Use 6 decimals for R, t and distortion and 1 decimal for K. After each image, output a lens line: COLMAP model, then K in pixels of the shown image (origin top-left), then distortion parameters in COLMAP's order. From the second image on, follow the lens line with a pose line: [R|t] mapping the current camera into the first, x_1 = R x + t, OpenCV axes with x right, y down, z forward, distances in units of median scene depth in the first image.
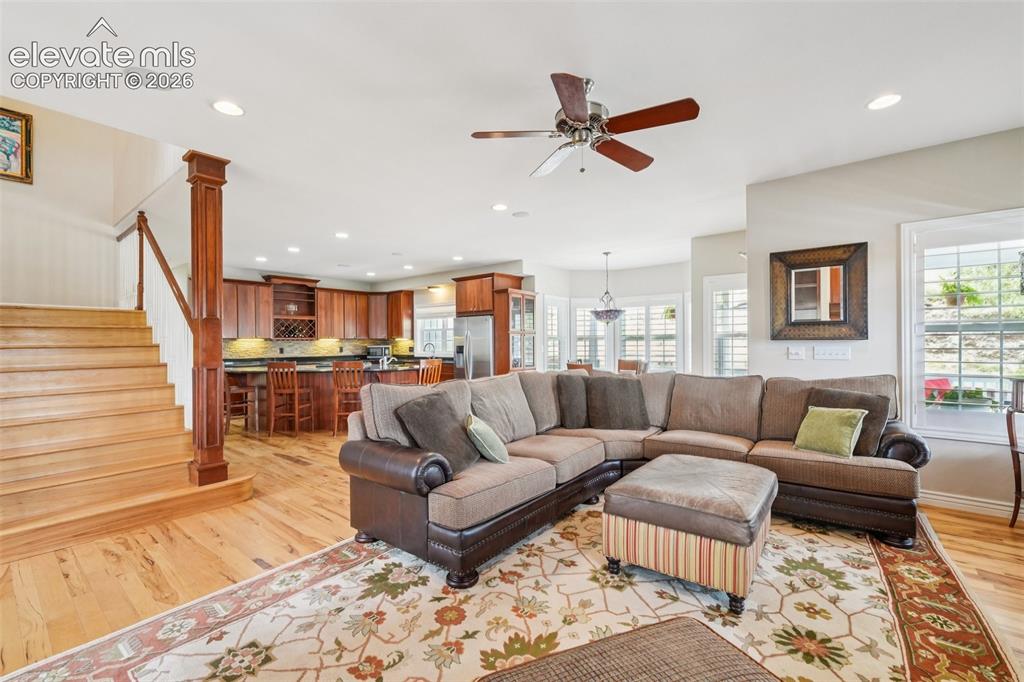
lens RADIAL K [[440.2, 0, 512.7], [0, 440.2, 342.2], [0, 0, 1]] dist [-0.006349, 0.002027]
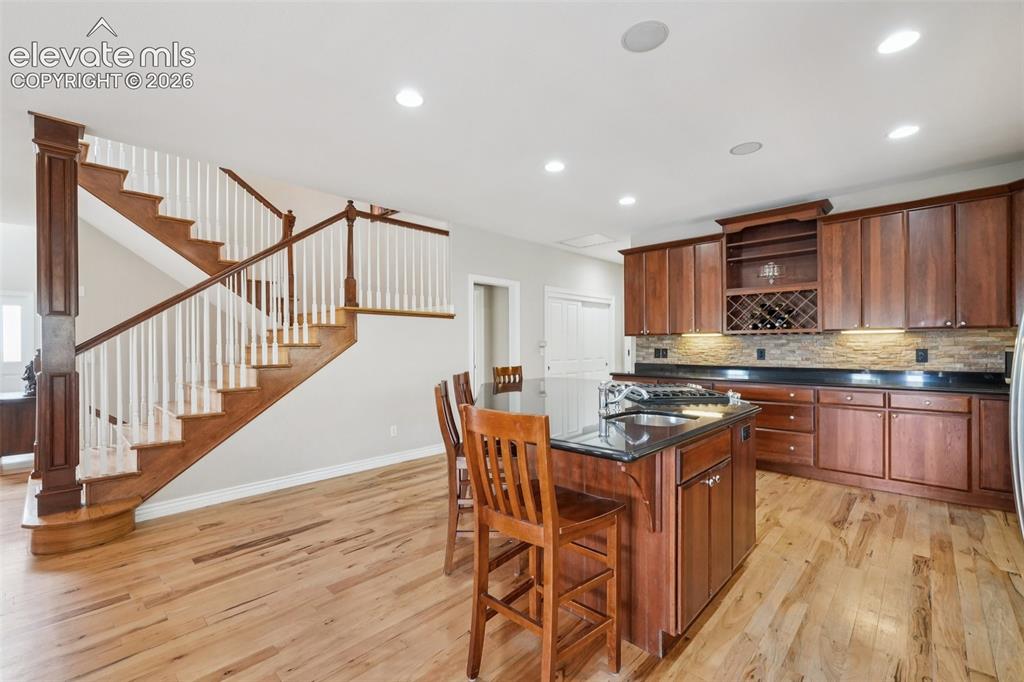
lens RADIAL K [[440.2, 0, 516.0], [0, 440.2, 346.1], [0, 0, 1]] dist [-0.006349, 0.002027]
pose [[-0.074621, 0.009713, -0.997165, 0.035116], [0.008191, 0.999925, 0.009127, 0.002263], [0.997178, -0.007487, -0.074695, 0.821266]]
